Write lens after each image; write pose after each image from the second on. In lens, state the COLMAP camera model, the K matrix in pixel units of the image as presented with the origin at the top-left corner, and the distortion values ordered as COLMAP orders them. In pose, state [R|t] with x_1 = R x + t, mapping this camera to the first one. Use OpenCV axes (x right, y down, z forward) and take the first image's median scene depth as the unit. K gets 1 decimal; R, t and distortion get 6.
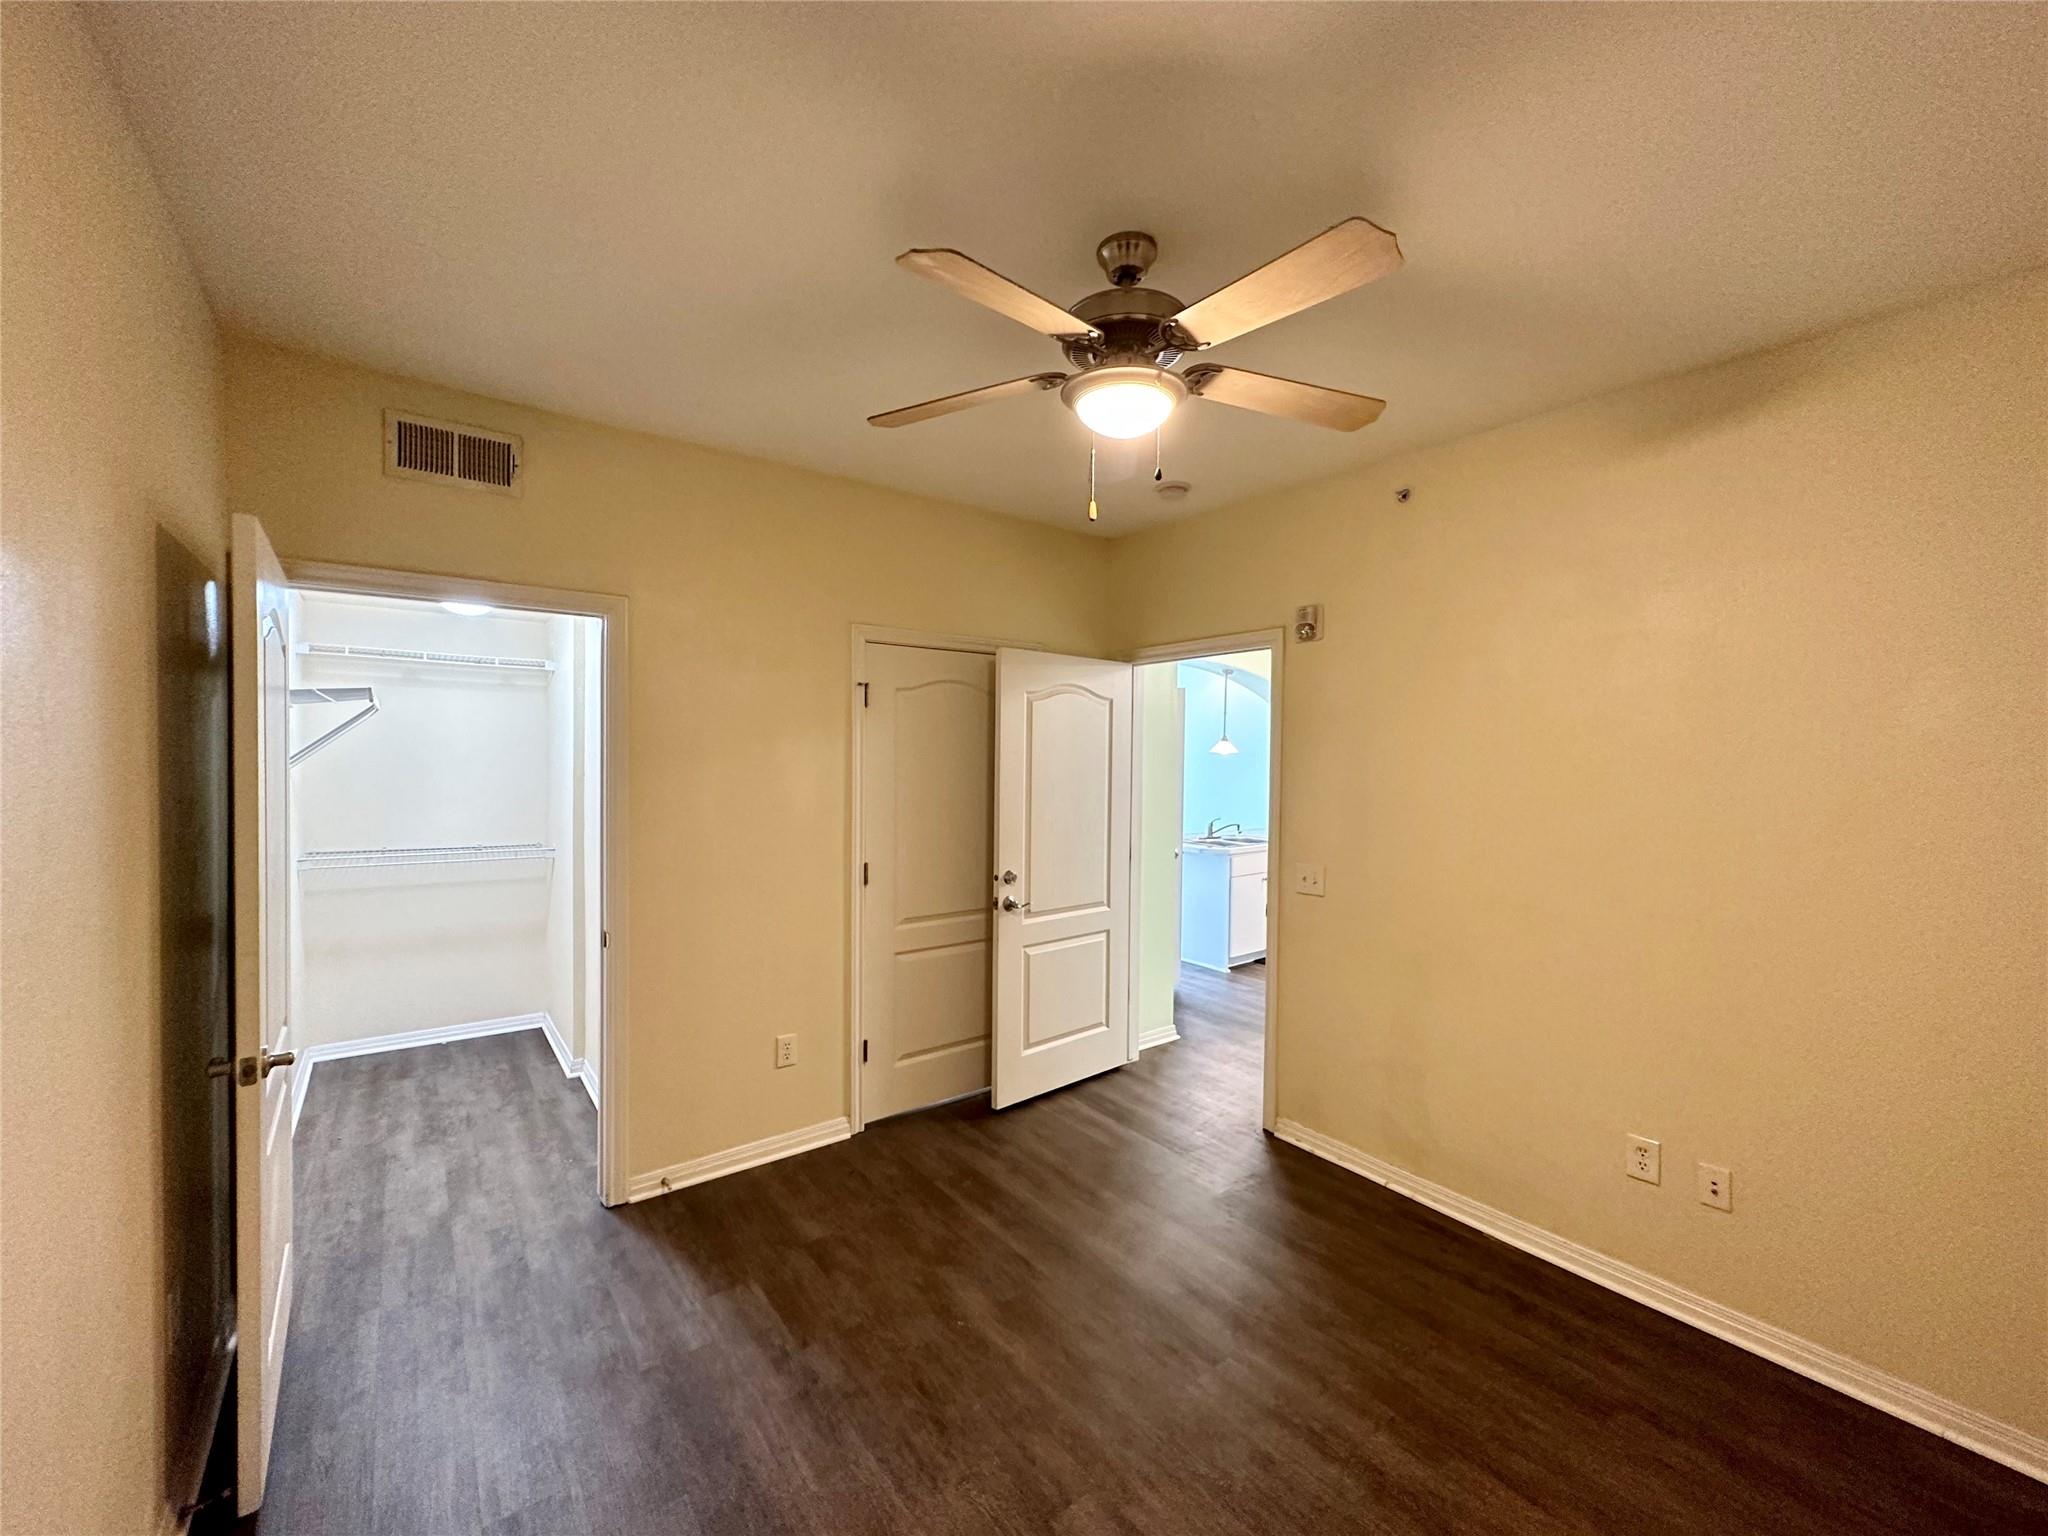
lens RADIAL K [[814.9, 0, 1028.5], [0, 814.9, 766.7], [0, 0, 1]] dist [0.000835, -0.000002]
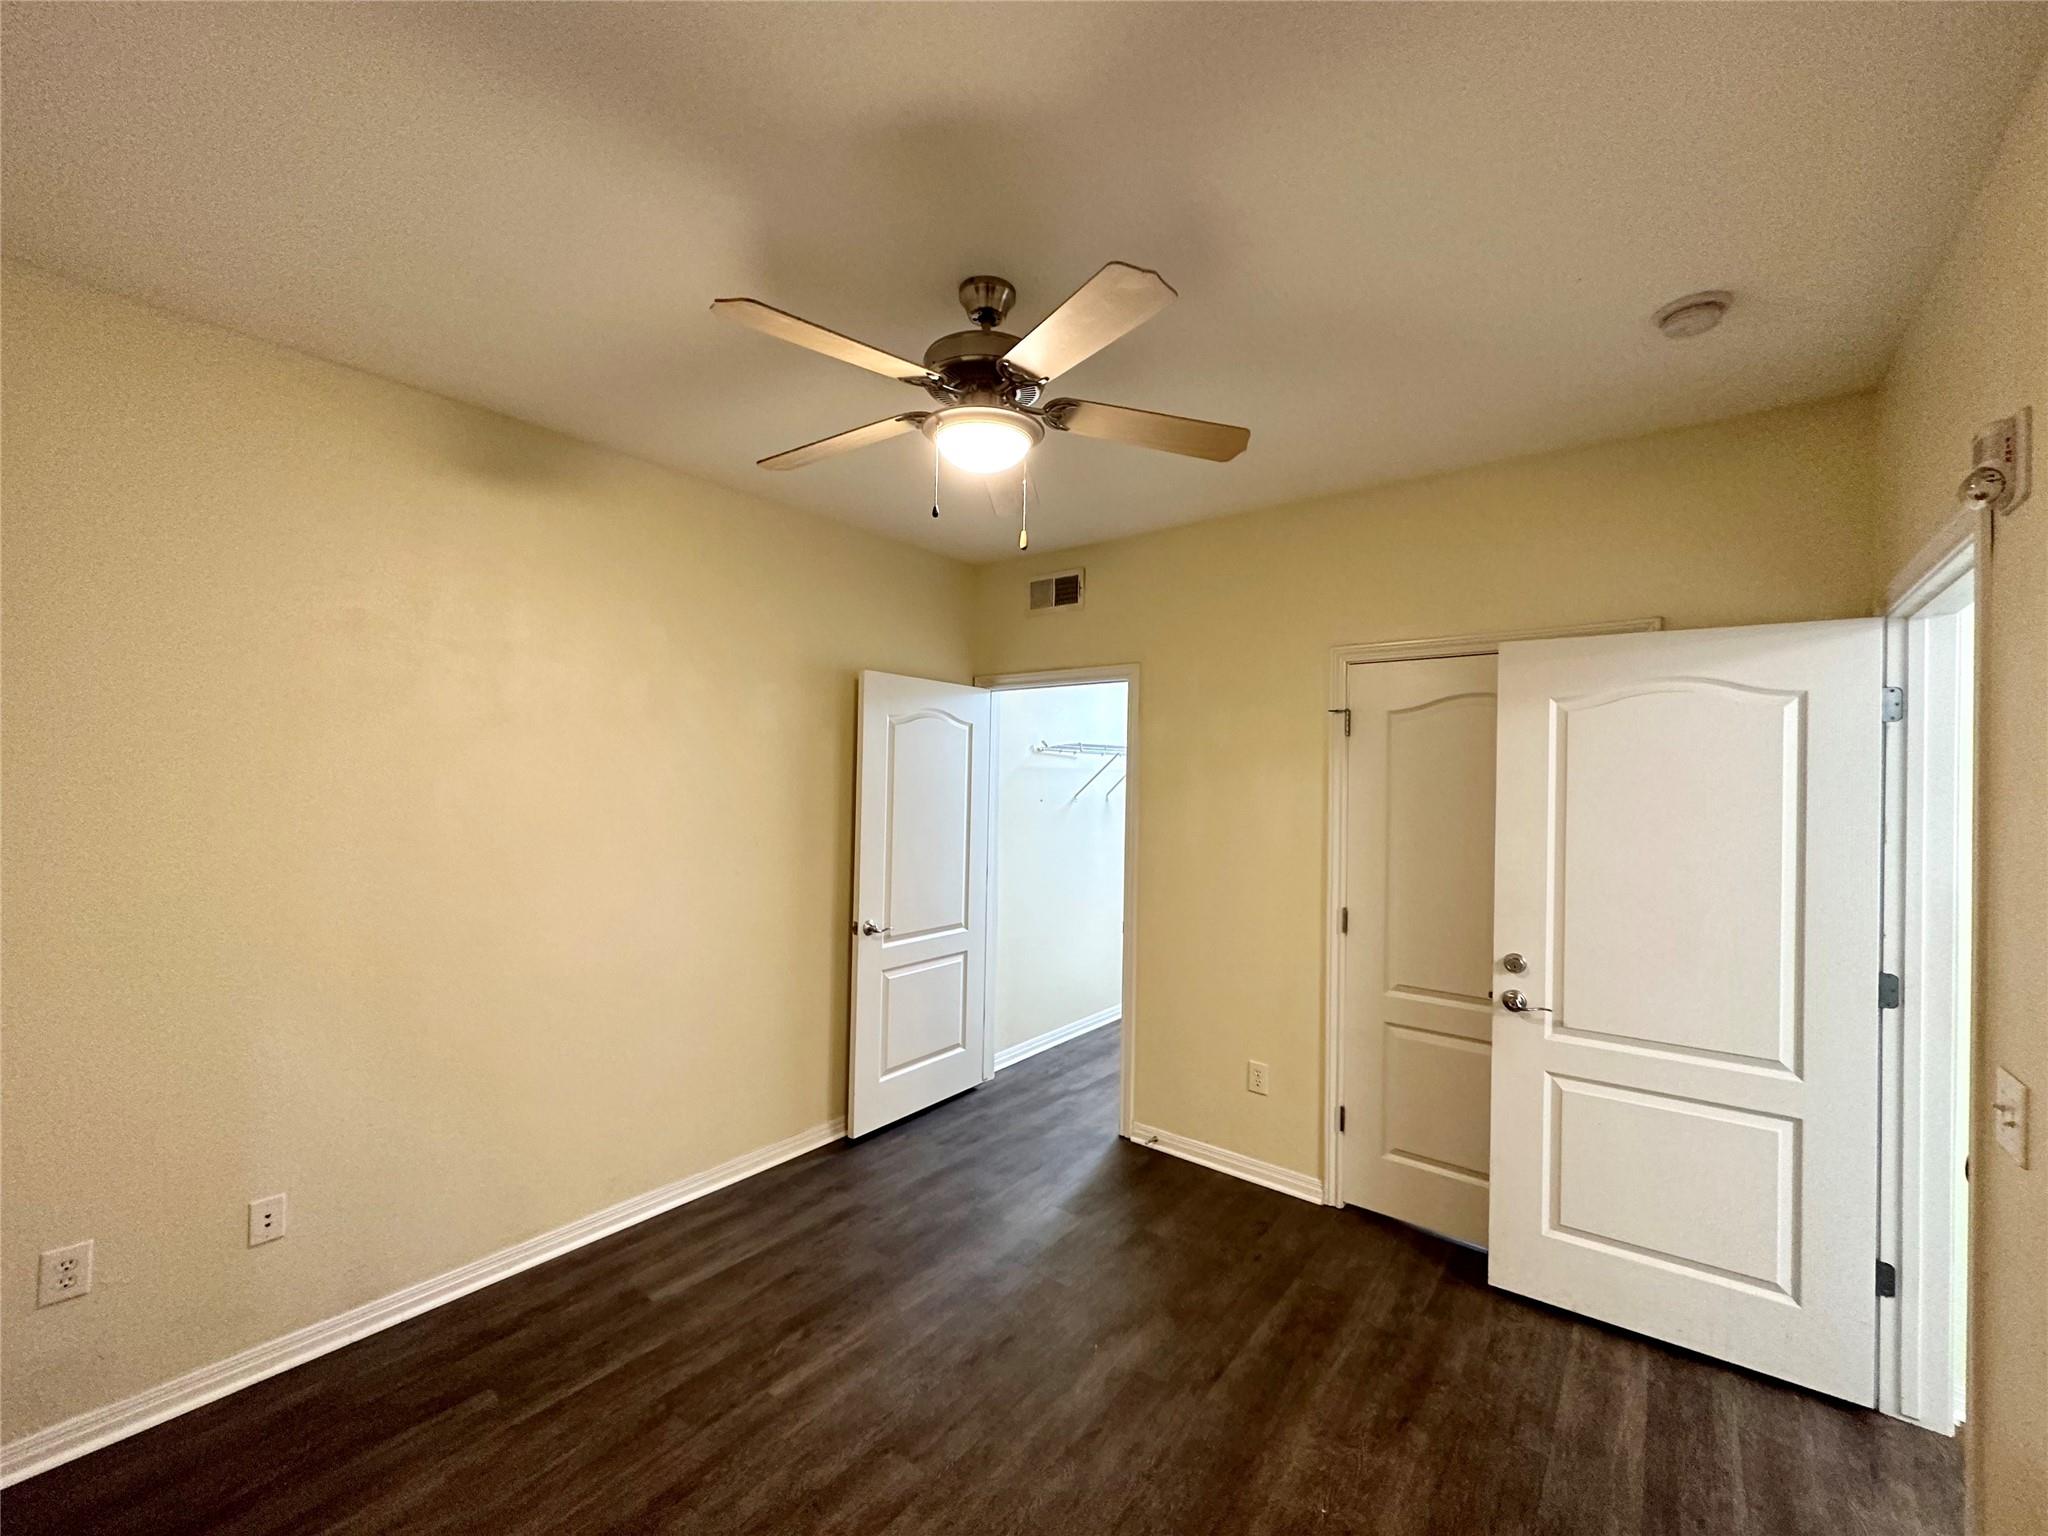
lens RADIAL K [[814.9, 0, 1026.3], [0, 814.9, 772.1], [0, 0, 1]] dist [0.000835, -0.000002]
pose [[0.245385, -0.012407, -0.969346, 0.683200], [-0.033502, 0.999212, -0.021270, -0.002272], [0.968847, 0.037694, 0.244776, 0.498142]]
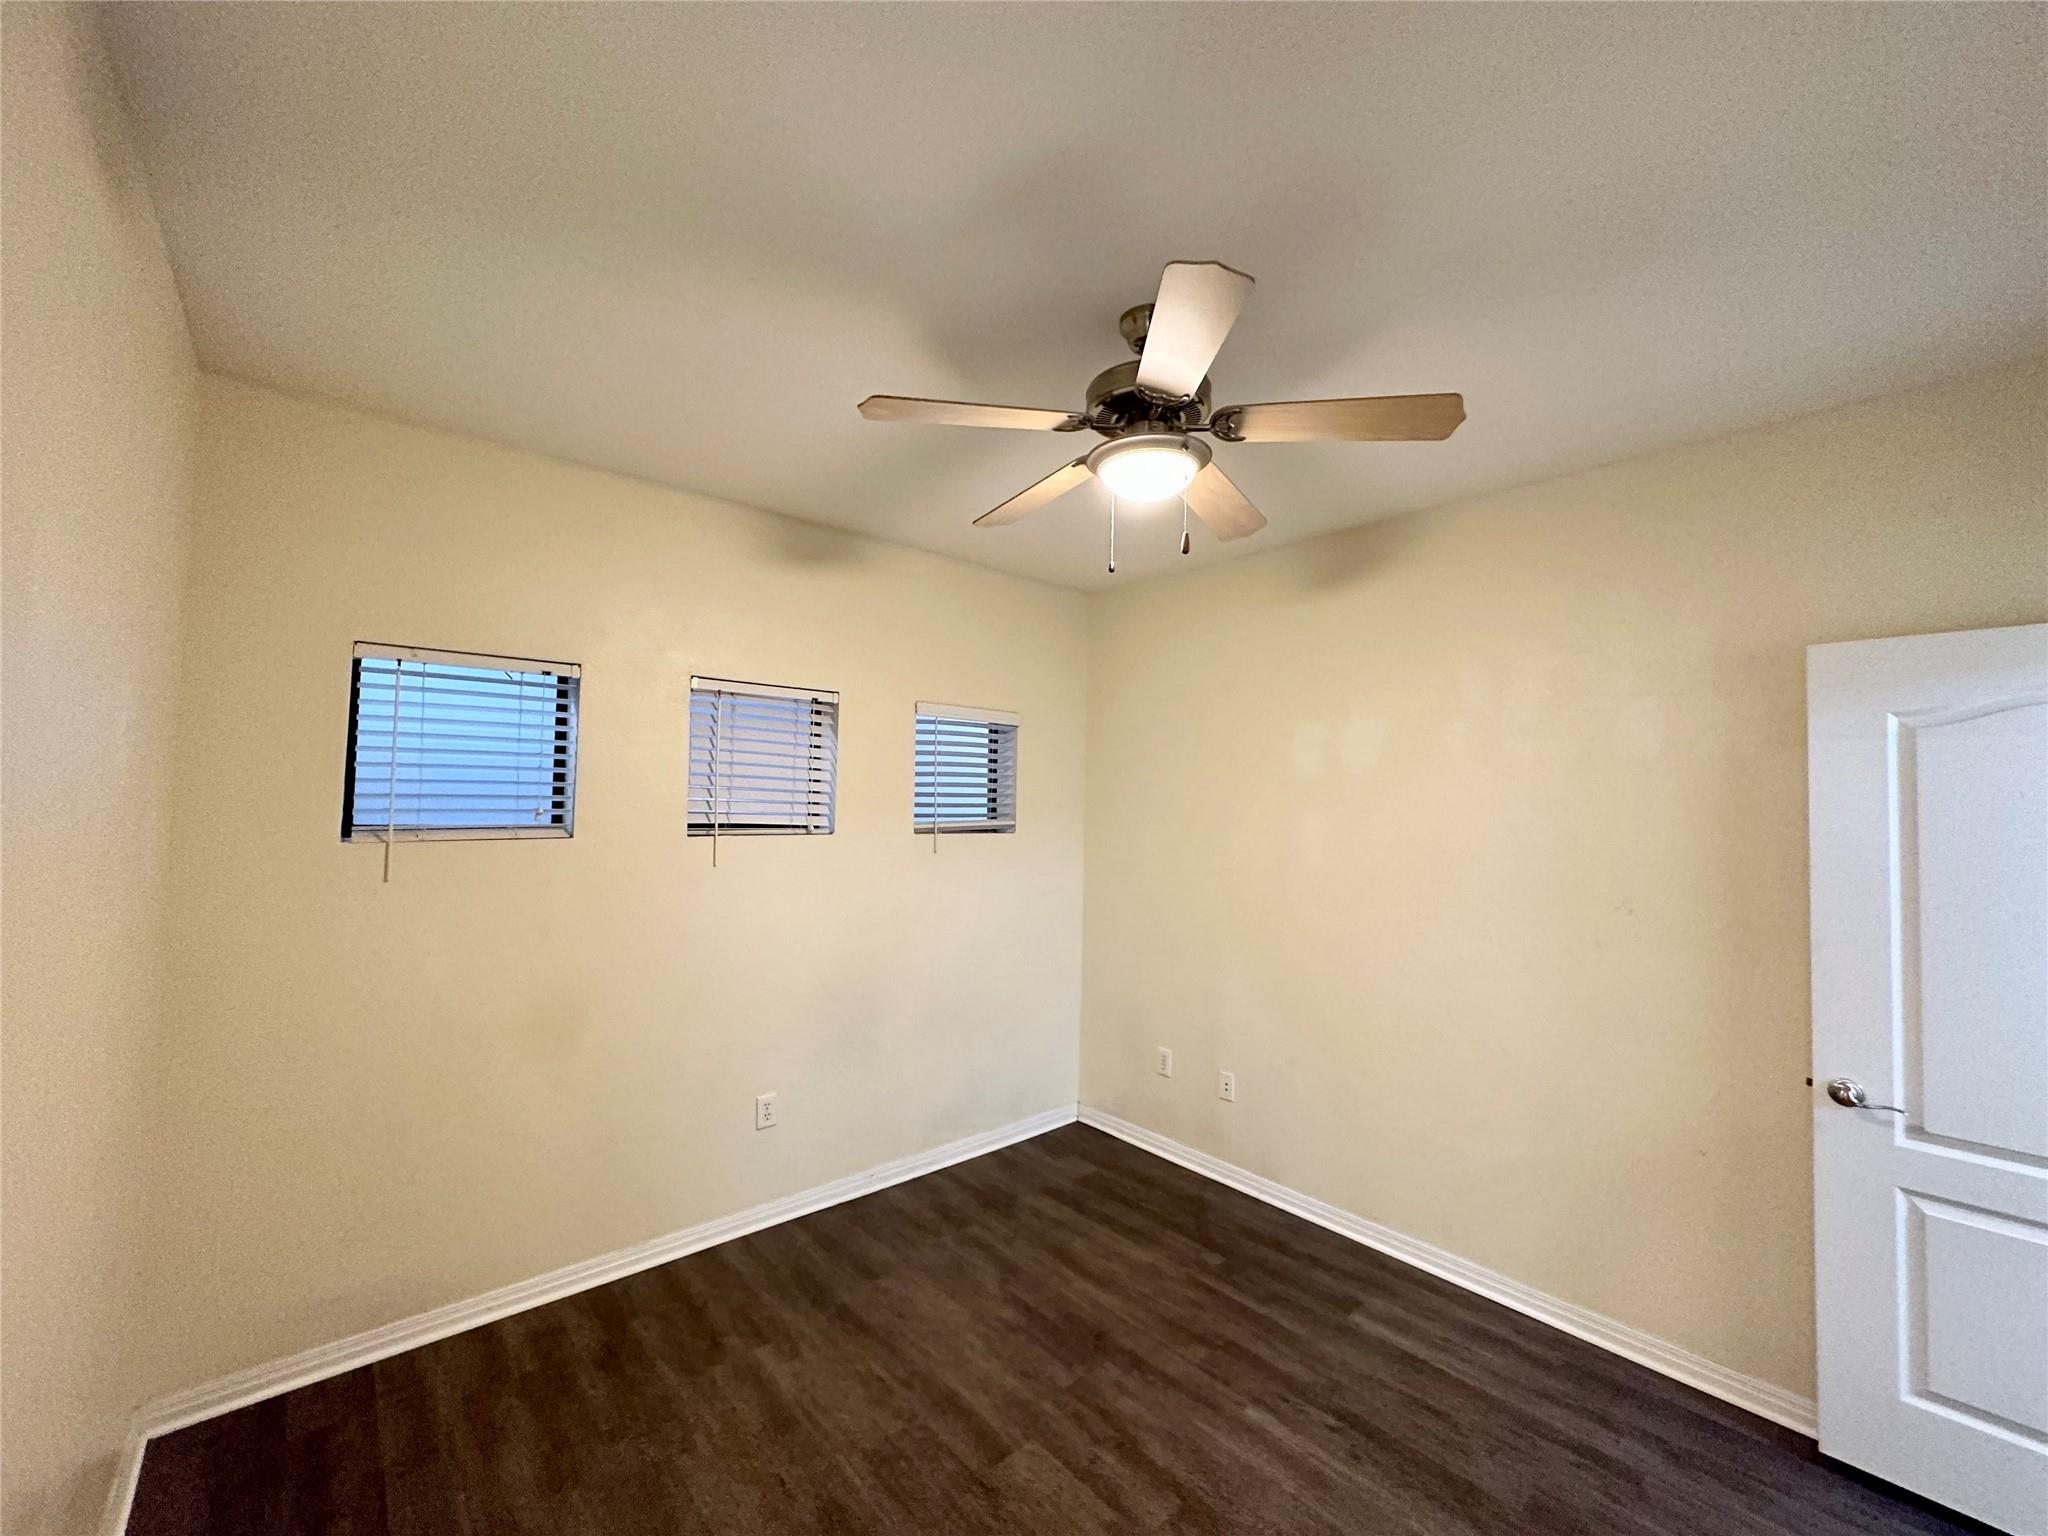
lens RADIAL K [[814.9, 0, 1020.3], [0, 814.9, 766.3], [0, 0, 1]] dist [0.000835, -0.000002]
pose [[-0.997444, -0.031344, -0.064206, 0.204465], [-0.029743, 0.999226, -0.025750, -0.024681], [0.064963, -0.023775, -0.997604, 1.212997]]
